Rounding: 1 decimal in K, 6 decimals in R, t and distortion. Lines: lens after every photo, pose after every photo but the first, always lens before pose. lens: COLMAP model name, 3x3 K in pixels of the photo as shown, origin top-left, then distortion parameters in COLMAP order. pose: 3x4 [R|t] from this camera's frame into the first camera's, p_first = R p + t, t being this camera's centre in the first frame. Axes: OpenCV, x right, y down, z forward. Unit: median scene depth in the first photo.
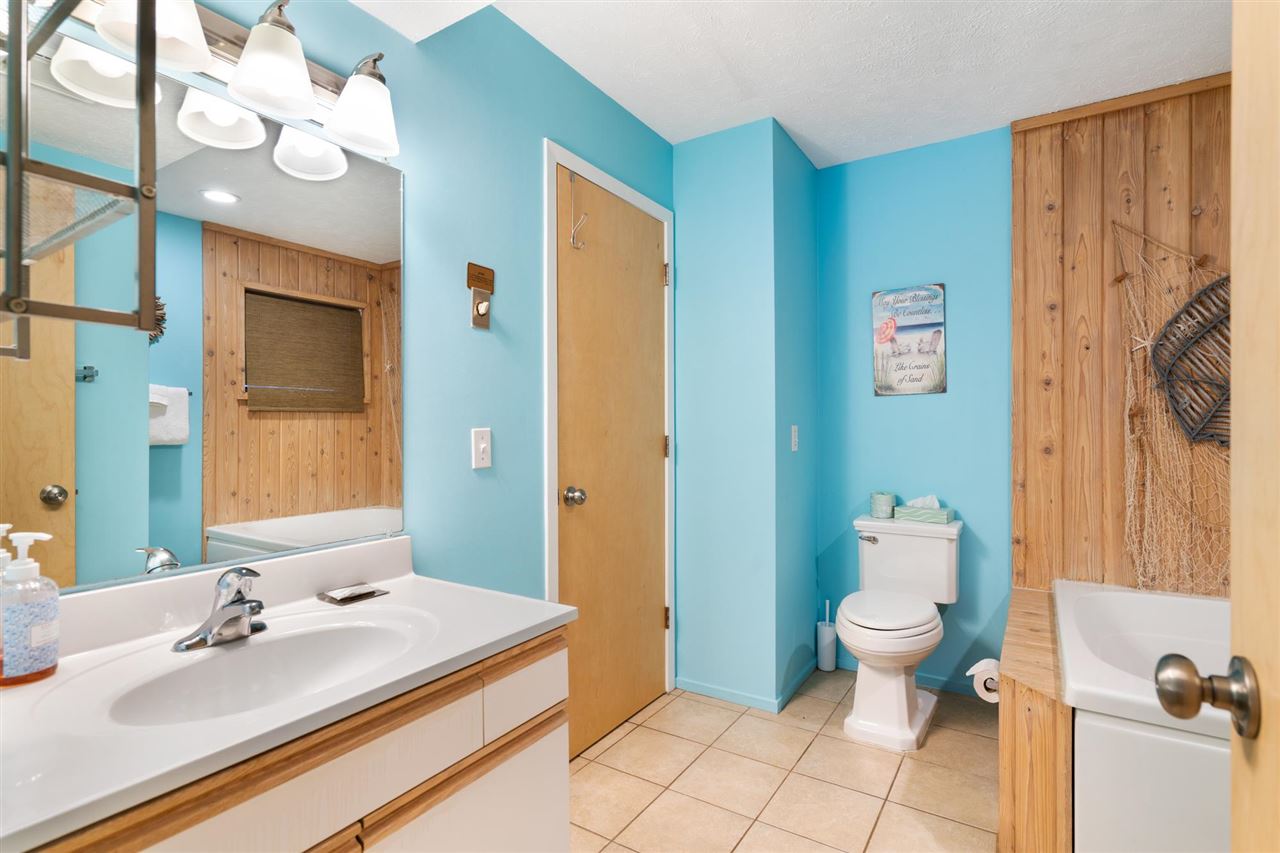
lens RADIAL K [[608.1, 0, 643.8], [0, 608.1, 431.6], [0, 0, 1]] dist [-0.002350, 0.000040]
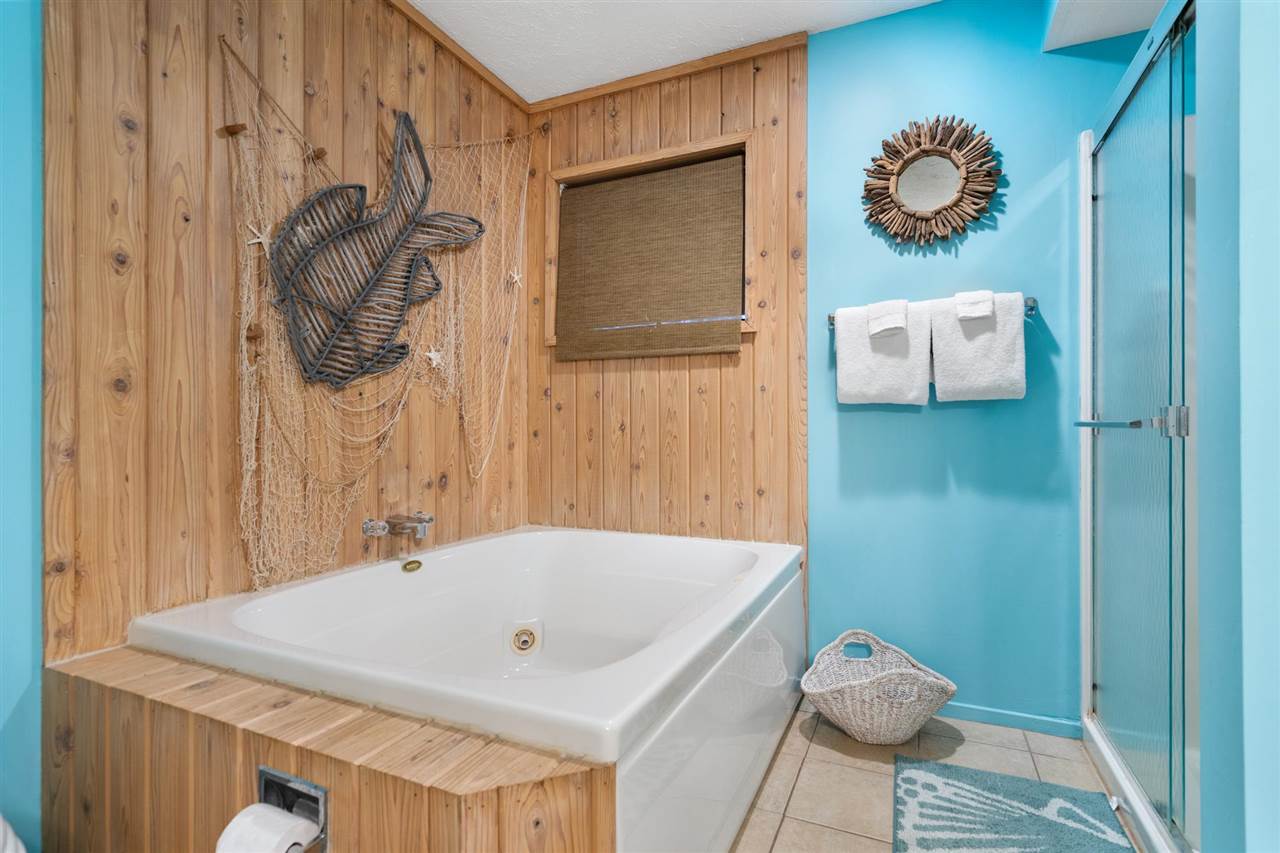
lens RADIAL K [[608.1, 0, 643.8], [0, 608.1, 431.6], [0, 0, 1]] dist [-0.002350, 0.000040]
pose [[-0.146514, 0.002418, 0.989206, 0.062264], [0.003892, 0.999991, -0.001868, 0.075893], [-0.989201, 0.003576, -0.146522, 0.622995]]
